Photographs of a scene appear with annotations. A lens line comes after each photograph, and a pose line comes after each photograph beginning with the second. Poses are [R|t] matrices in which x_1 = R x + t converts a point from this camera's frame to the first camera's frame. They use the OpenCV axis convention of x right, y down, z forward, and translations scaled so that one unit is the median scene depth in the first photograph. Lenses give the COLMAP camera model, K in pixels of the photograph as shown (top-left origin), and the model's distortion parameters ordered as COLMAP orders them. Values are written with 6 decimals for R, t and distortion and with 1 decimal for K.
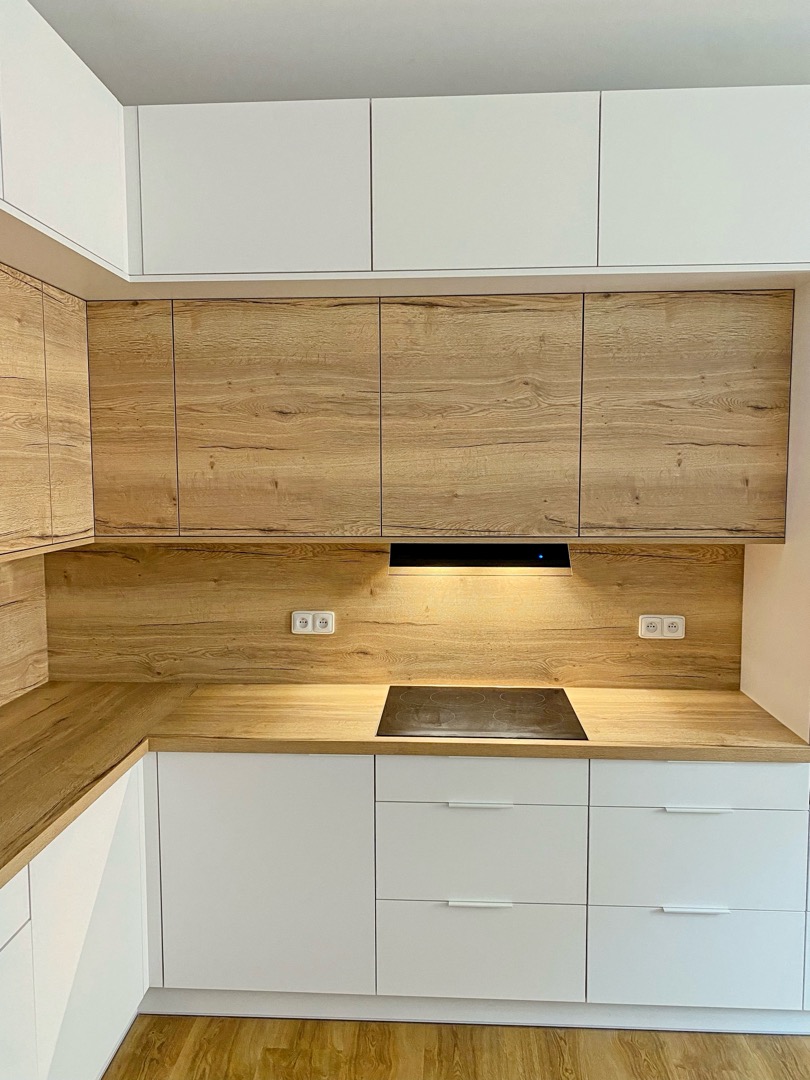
lens RADIAL K [[837.4, 0, 402.9], [0, 837.4, 547.4], [0, 0, 1]] dist [0.054337, -0.056244]
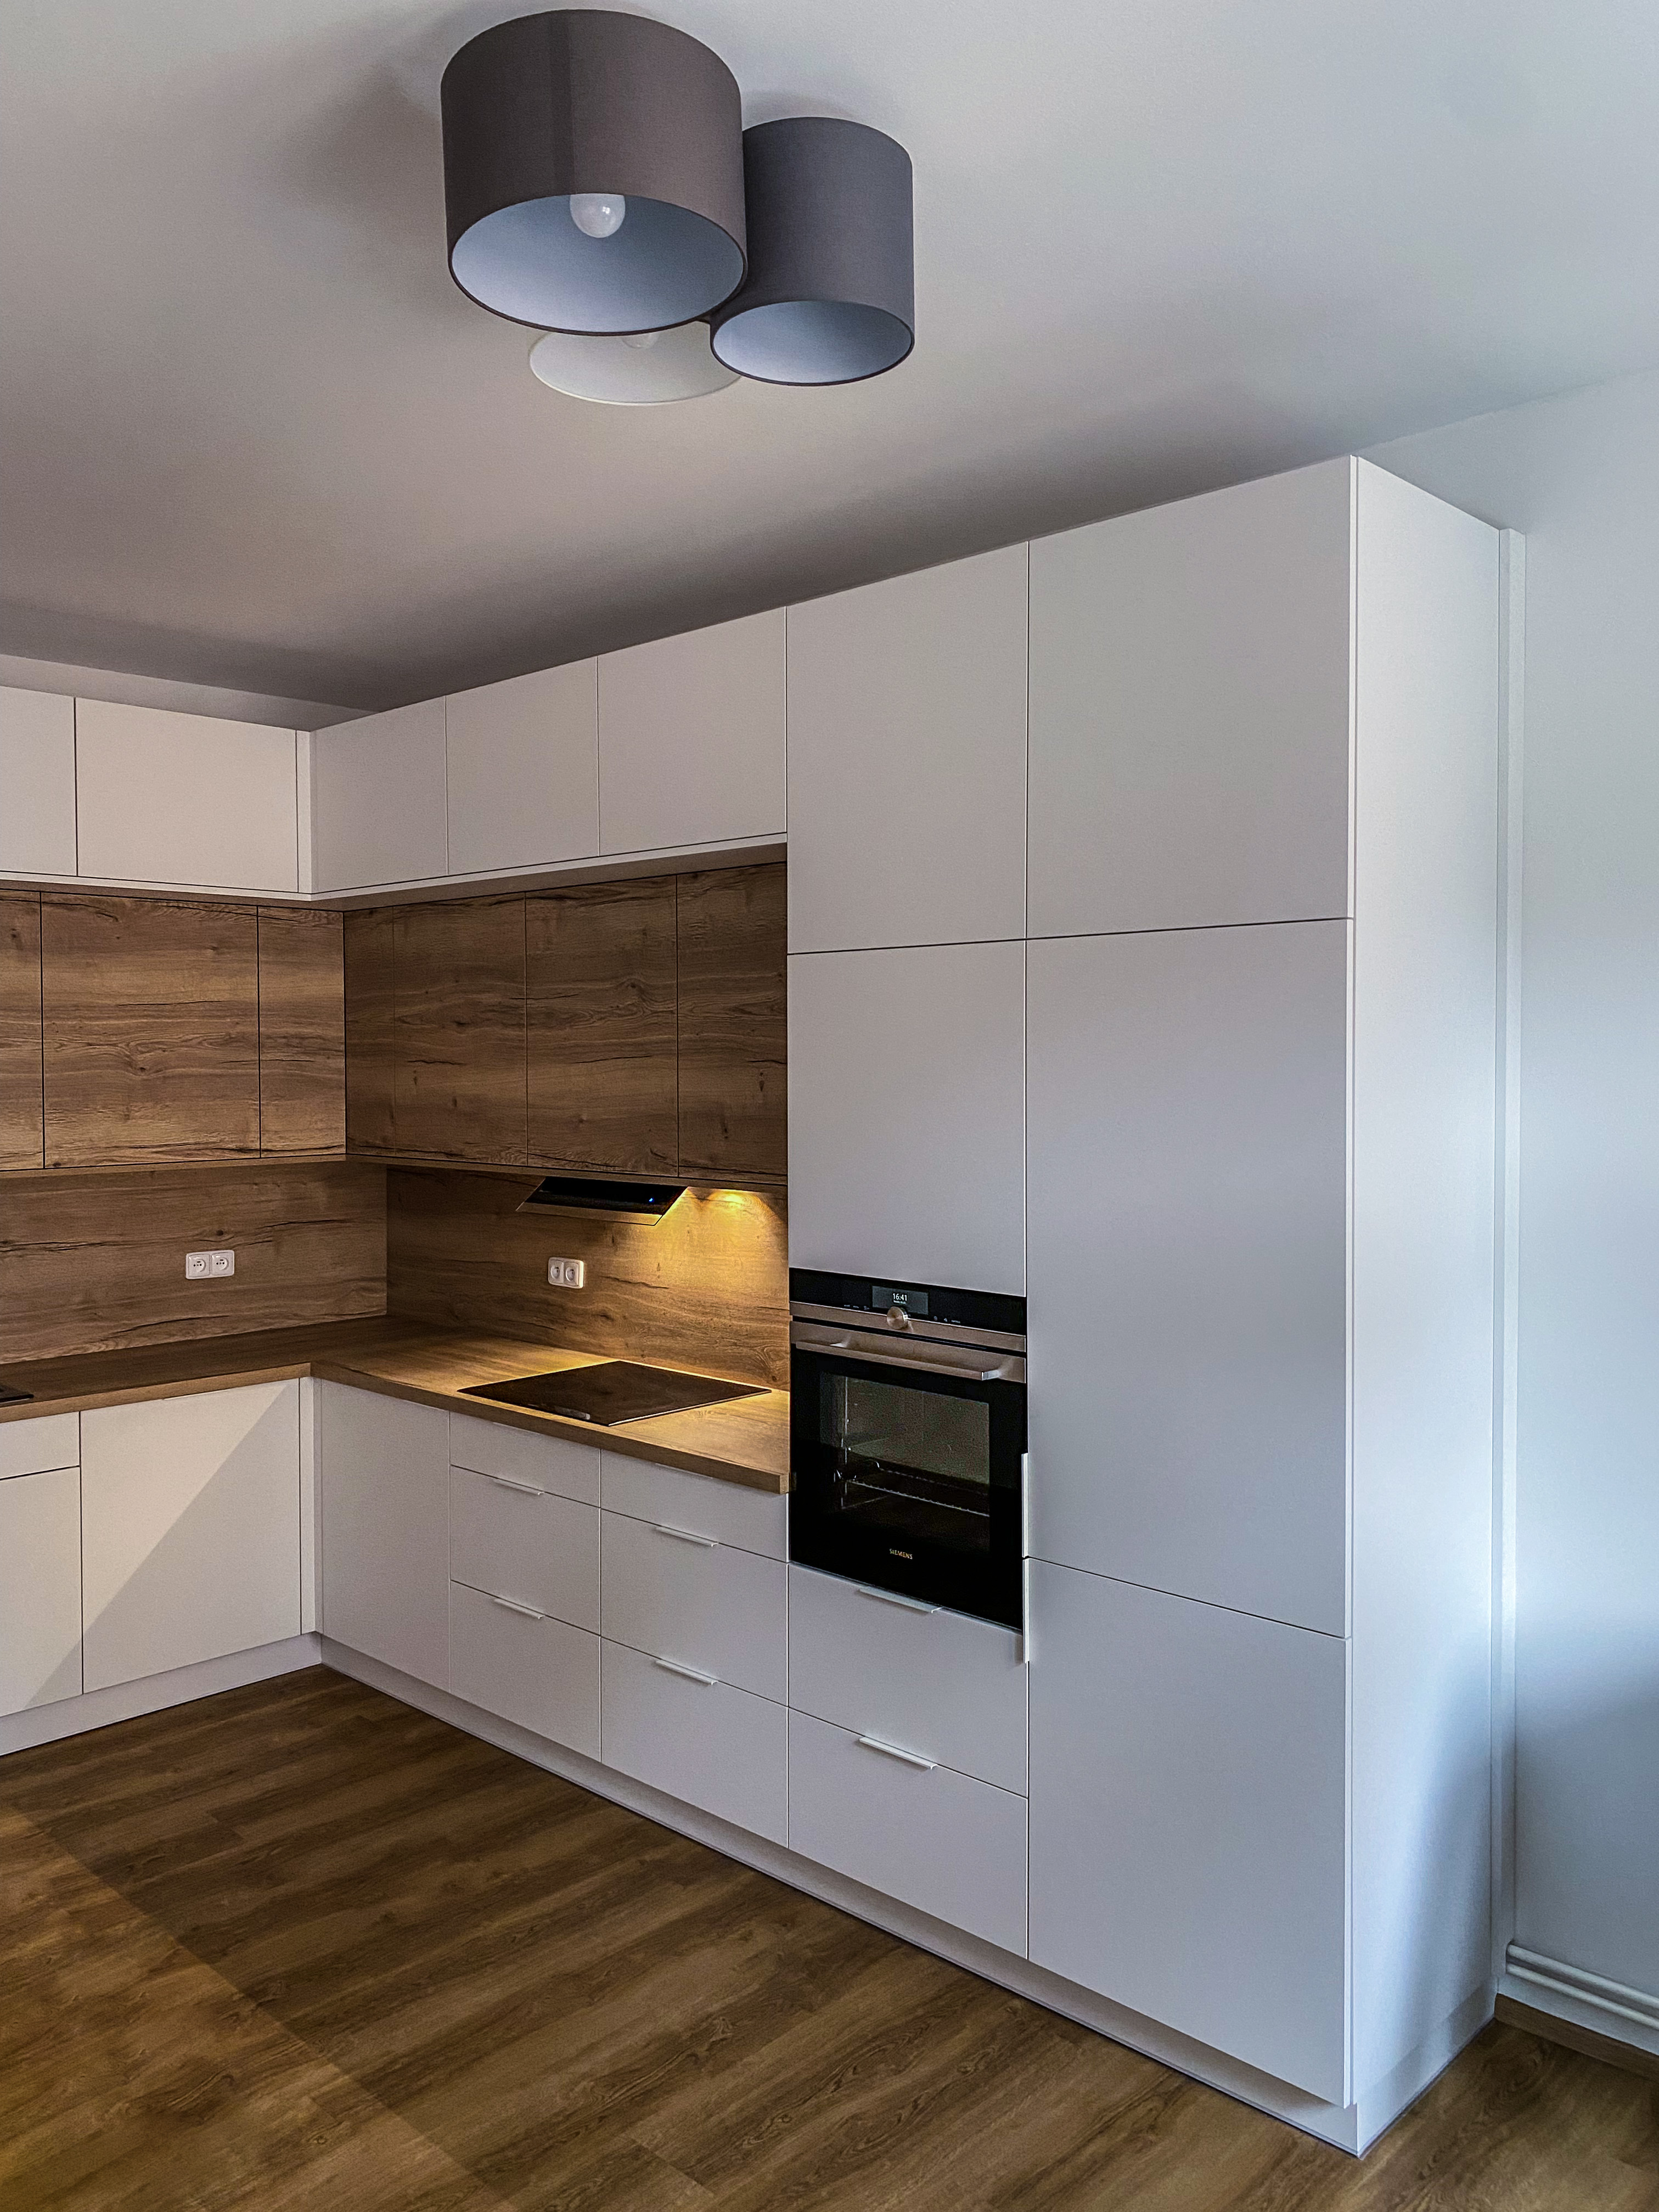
lens RADIAL K [[1715.6, 0, 829.5], [0, 1715.6, 1106.0], [0, 0, 1]] dist [0.008414, -0.003133]
pose [[0.757755, 0.021014, -0.652201, 1.350366], [-0.063020, 0.997166, -0.041091, -0.022559], [0.649489, 0.072238, 0.756931, -0.123278]]
